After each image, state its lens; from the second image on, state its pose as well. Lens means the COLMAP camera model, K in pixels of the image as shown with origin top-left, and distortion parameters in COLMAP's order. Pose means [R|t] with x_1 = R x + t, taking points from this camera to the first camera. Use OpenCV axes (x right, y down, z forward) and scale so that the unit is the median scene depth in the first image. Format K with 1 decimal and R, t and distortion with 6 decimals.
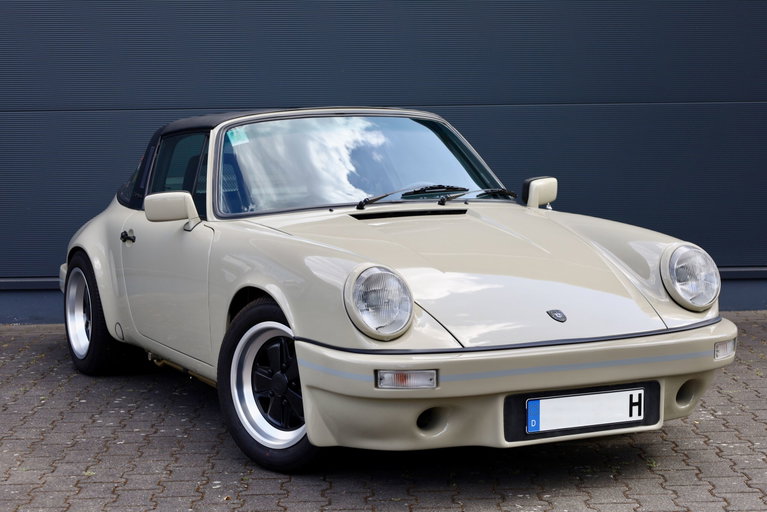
lens RADIAL K [[1536.7, 0, 383.5], [0, 1536.7, 256.0], [0, 0, 1]] dist [-0.000242, -0.085317]
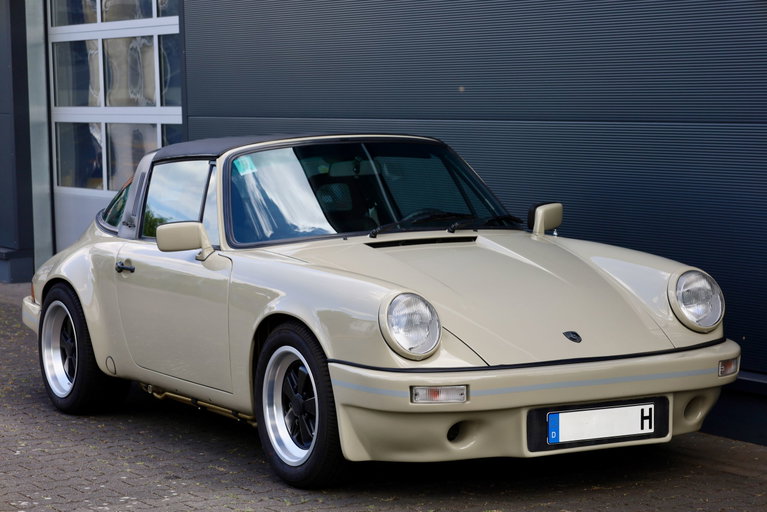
lens RADIAL K [[2029.2, 0, 383.5], [0, 2029.2, 256.0], [0, 0, 1]] dist [-0.027462, 0.339230]
pose [[0.999008, -0.009612, 0.043472, -0.080166], [0.010366, 0.999799, -0.017143, 0.005621], [-0.043299, 0.017576, 0.998908, -0.410411]]
